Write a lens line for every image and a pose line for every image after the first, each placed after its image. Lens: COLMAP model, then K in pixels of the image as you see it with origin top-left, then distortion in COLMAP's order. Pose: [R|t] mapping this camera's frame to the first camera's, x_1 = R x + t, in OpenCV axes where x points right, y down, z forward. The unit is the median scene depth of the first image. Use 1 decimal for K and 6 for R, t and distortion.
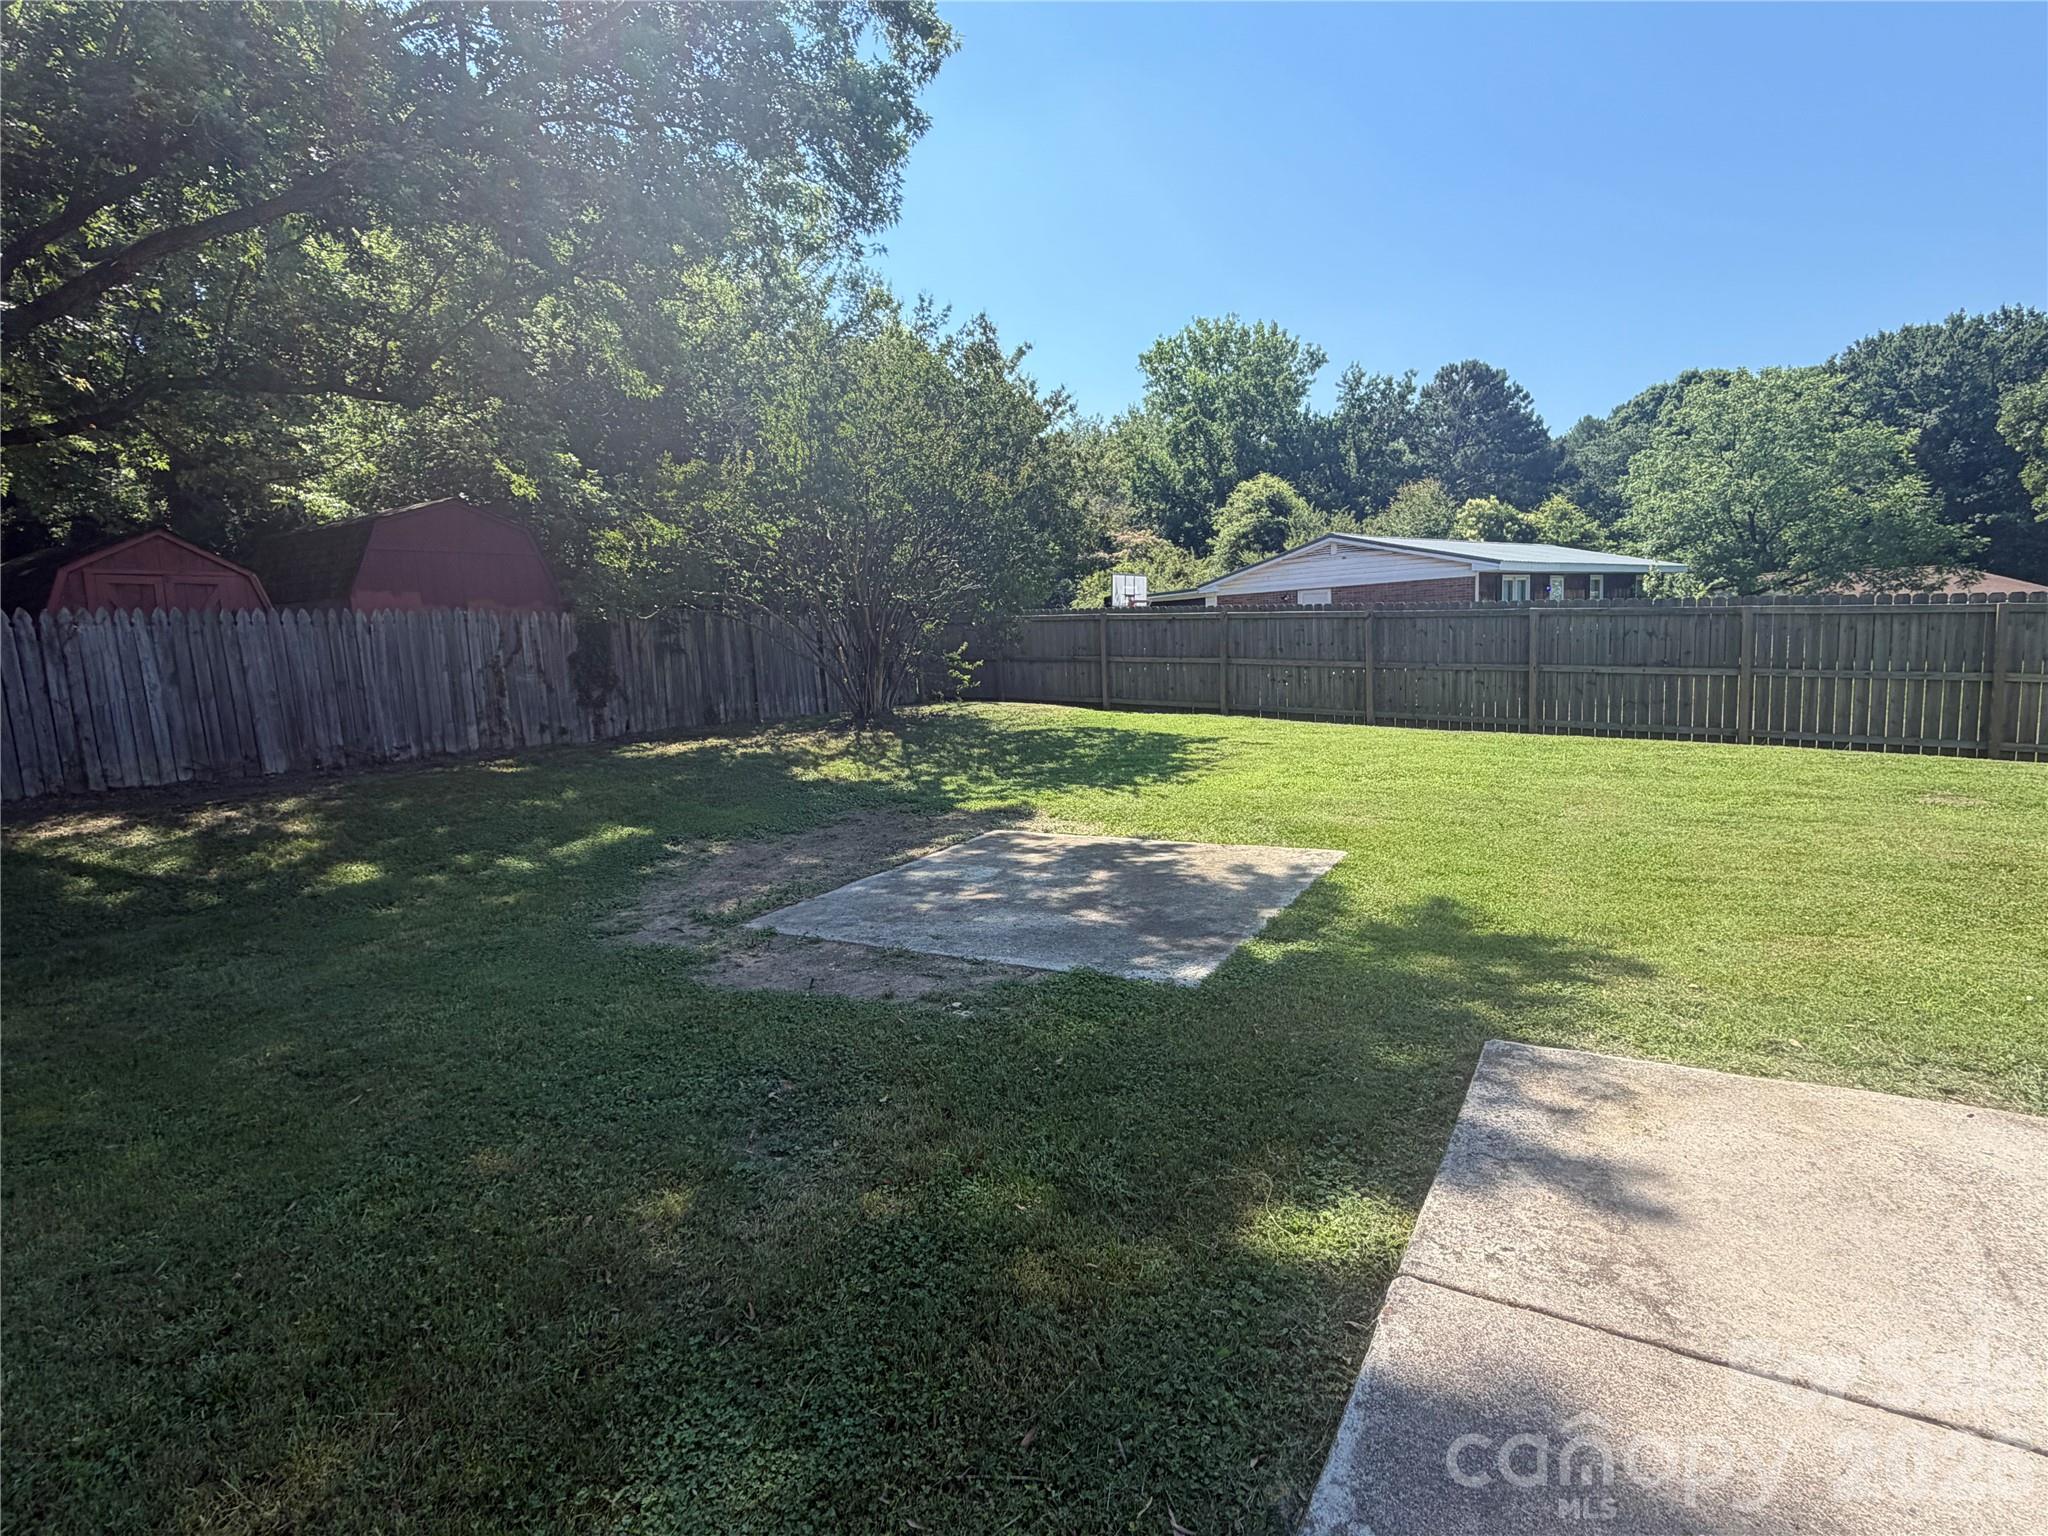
lens RADIAL K [[1008.1, 0, 1020.2], [0, 1008.1, 765.6], [0, 0, 1]] dist [0.002976, 0.000163]
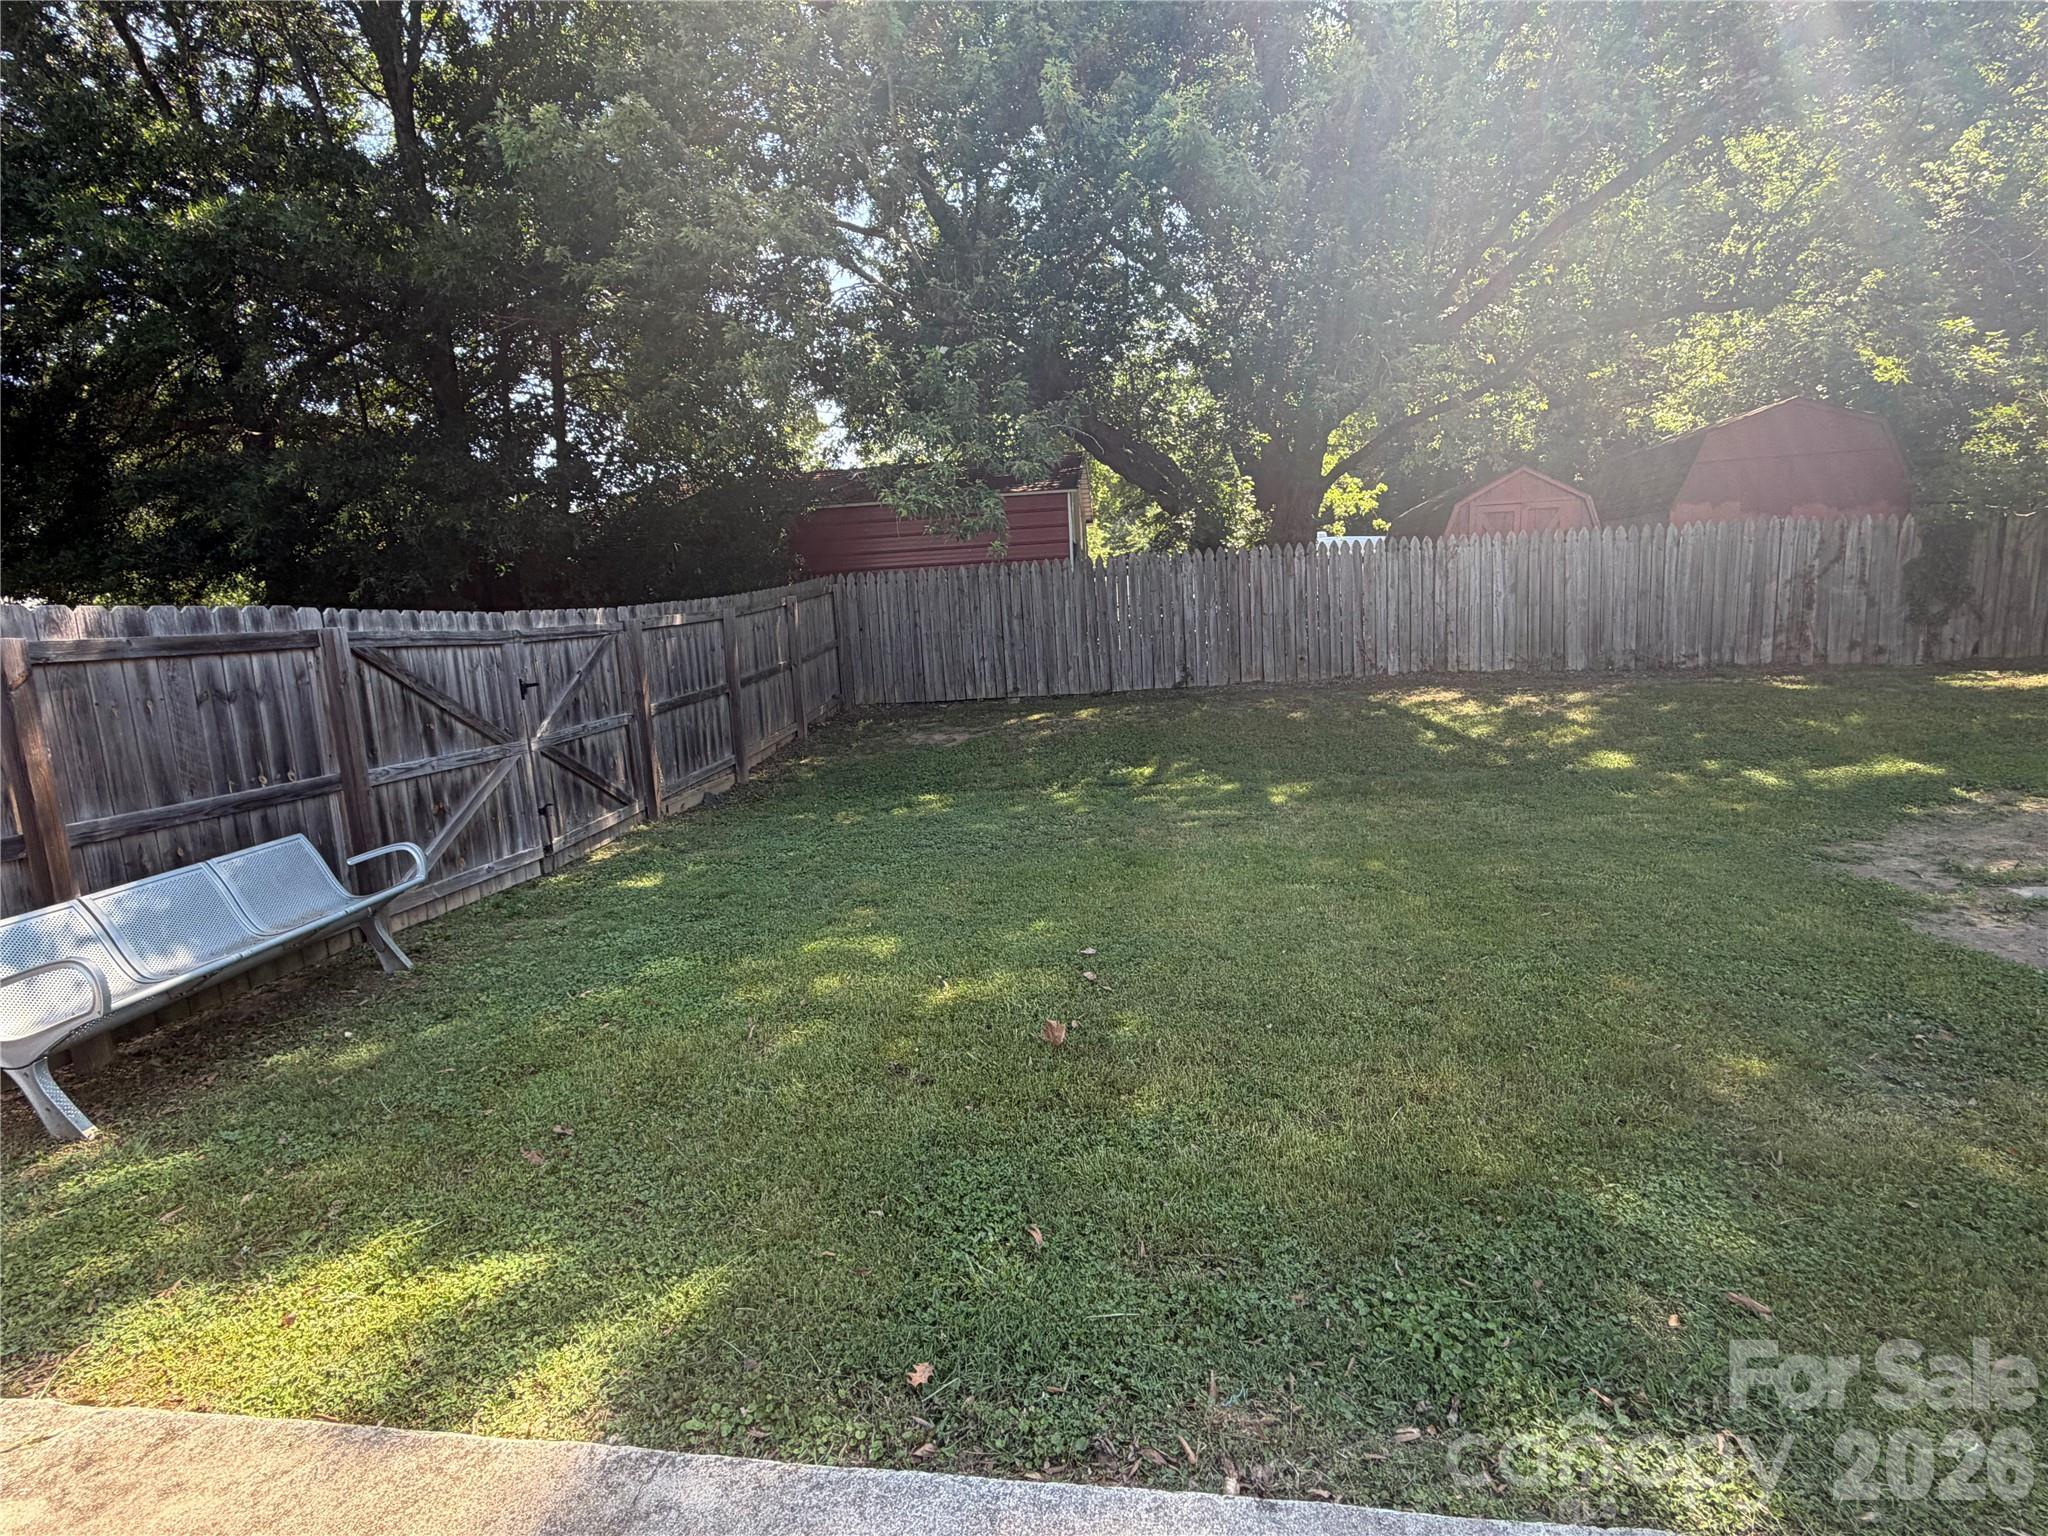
lens RADIAL K [[1008.1, 0, 1020.2], [0, 1008.1, 765.6], [0, 0, 1]] dist [0.002976, 0.000163]
pose [[0.397622, 0.167981, -0.902042, 0.104405], [-0.085940, 0.985595, 0.145659, 0.002119], [0.913516, 0.019604, 0.406330, -0.079252]]
